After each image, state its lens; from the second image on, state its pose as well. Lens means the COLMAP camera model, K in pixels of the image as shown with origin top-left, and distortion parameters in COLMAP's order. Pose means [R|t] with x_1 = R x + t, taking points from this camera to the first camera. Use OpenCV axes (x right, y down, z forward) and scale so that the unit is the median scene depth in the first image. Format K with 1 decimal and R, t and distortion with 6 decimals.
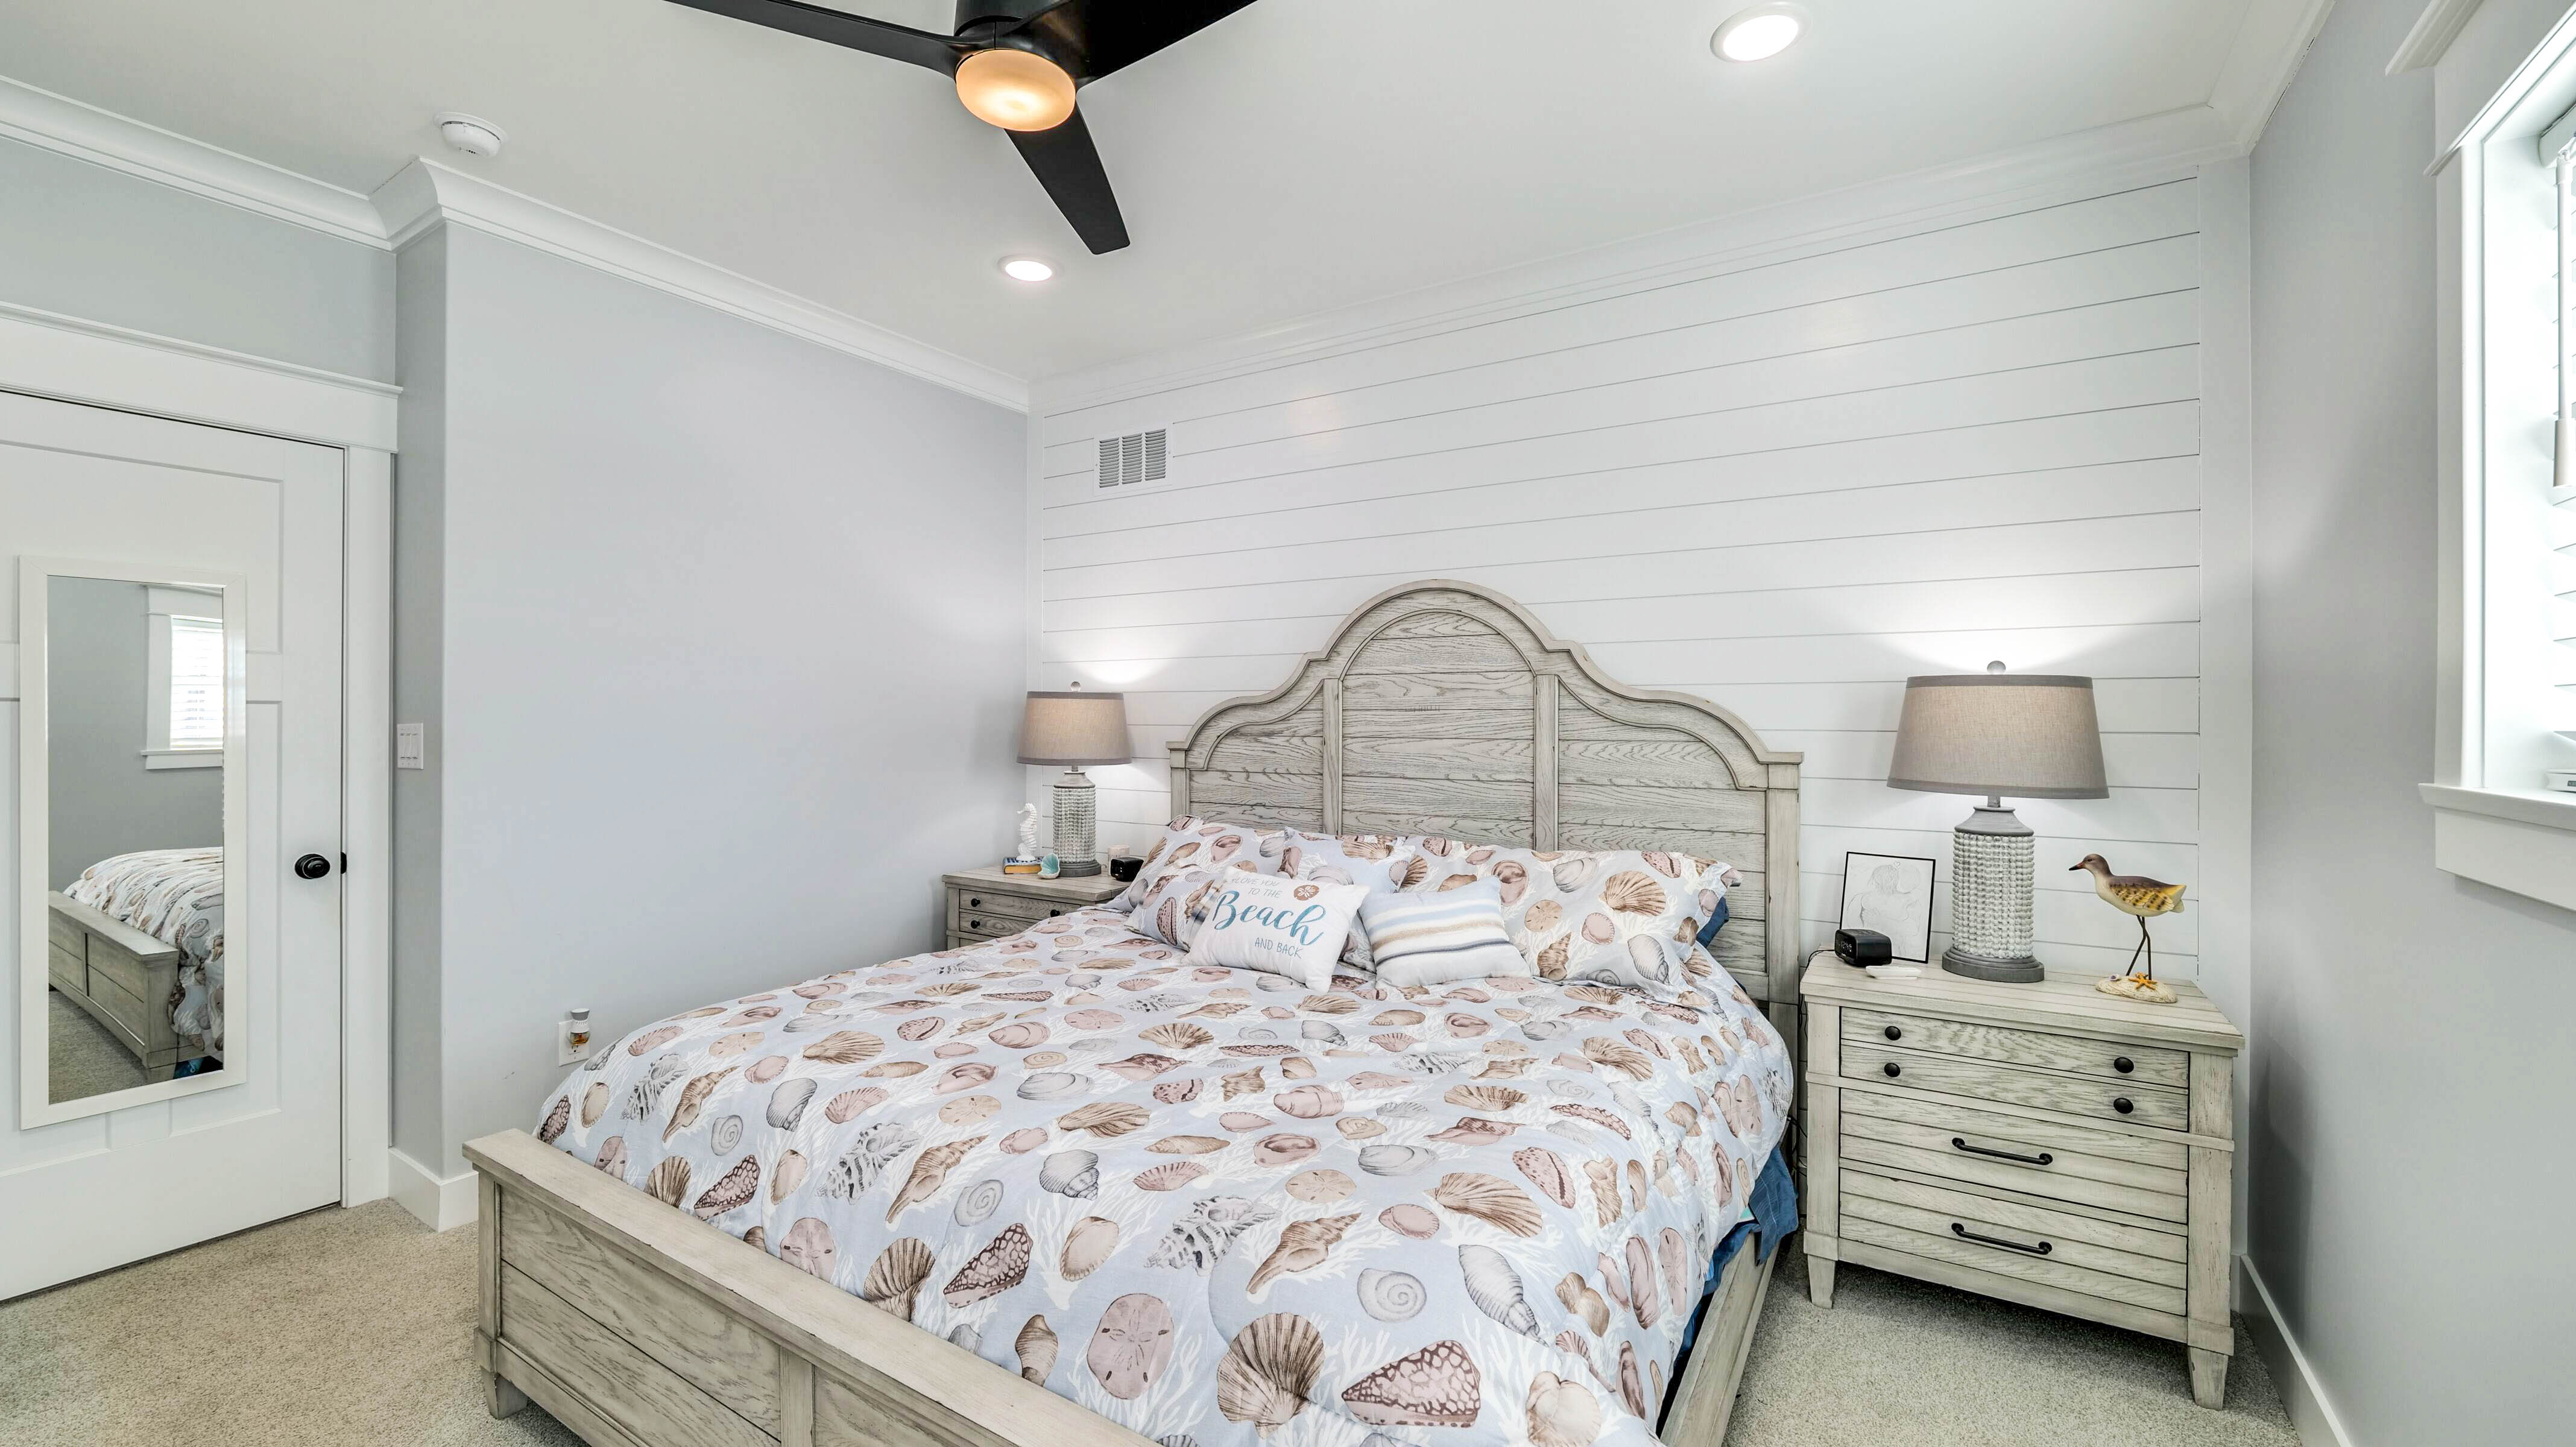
lens RADIAL K [[1062.2, 0, 1283.7], [0, 1062.2, 714.6], [0, 0, 1]] dist [-0.005646, 0.000188]
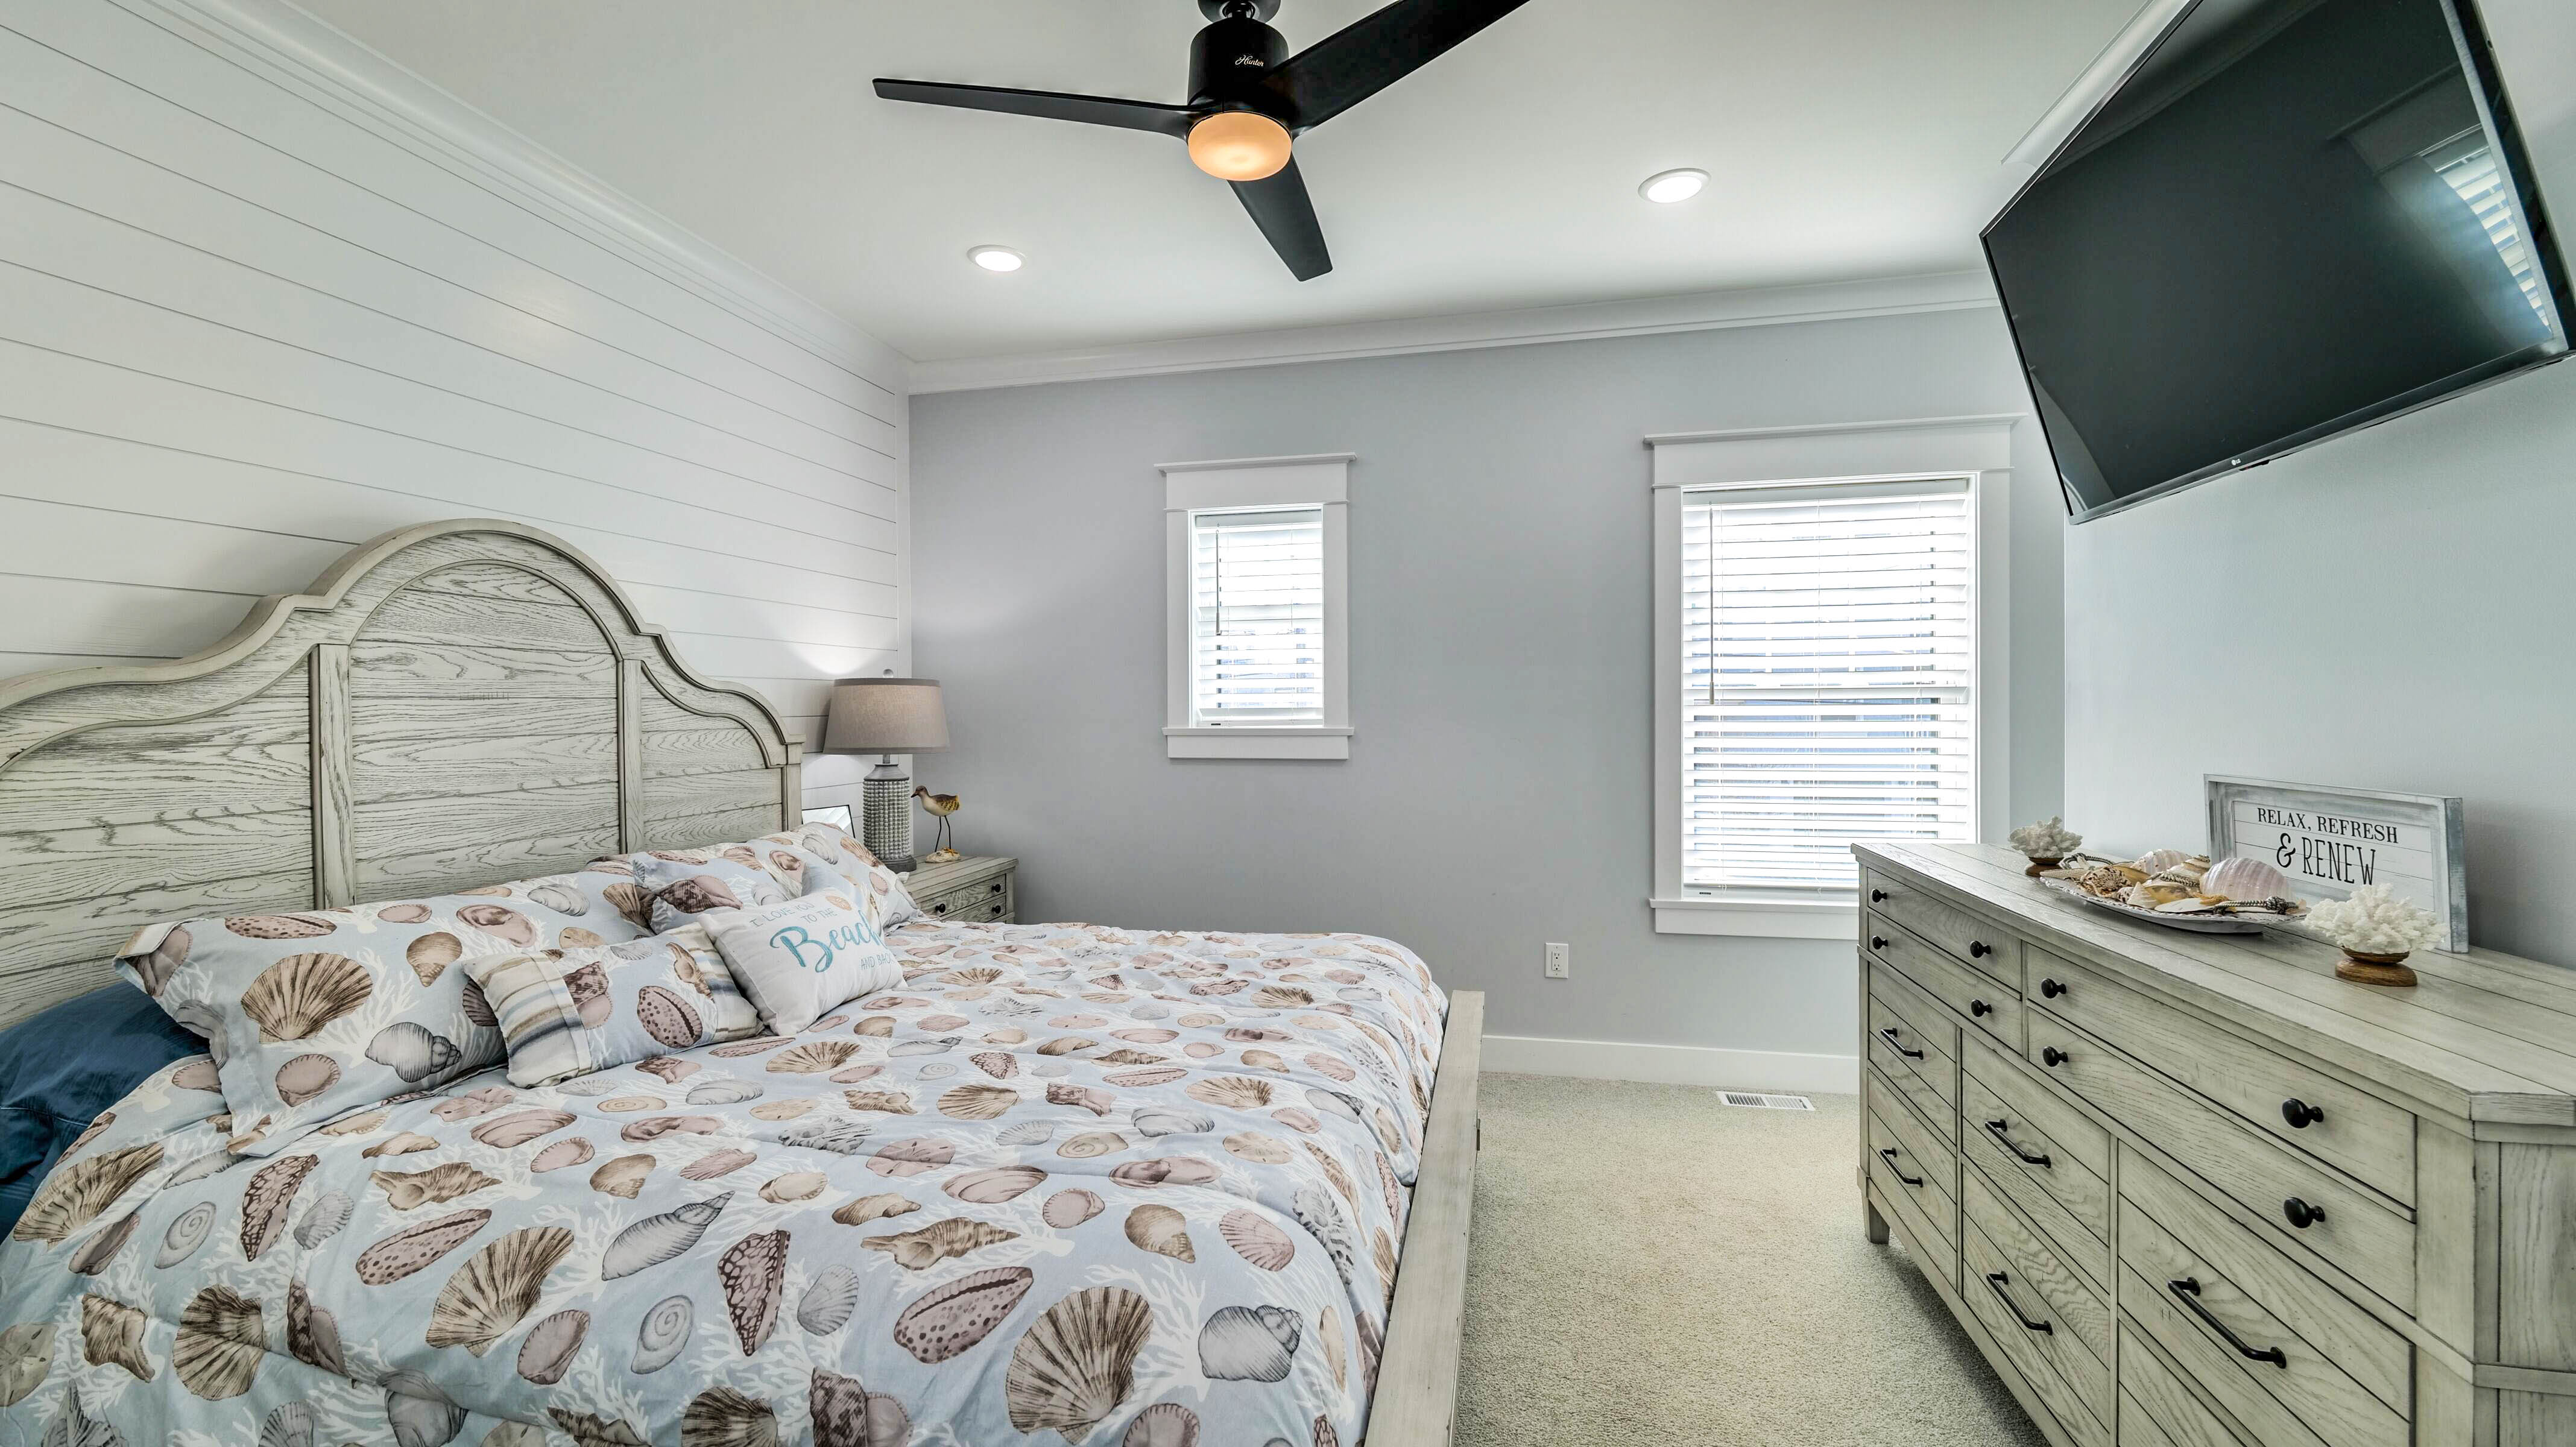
lens RADIAL K [[1062.2, 0, 1284.8], [0, 1062.2, 718.0], [0, 0, 1]] dist [-0.005646, 0.000188]
pose [[-0.353458, -0.010639, 0.935390, -0.756291], [0.005976, 0.999889, 0.013631, 0.002764], [-0.935431, 0.010408, -0.353355, 0.770452]]
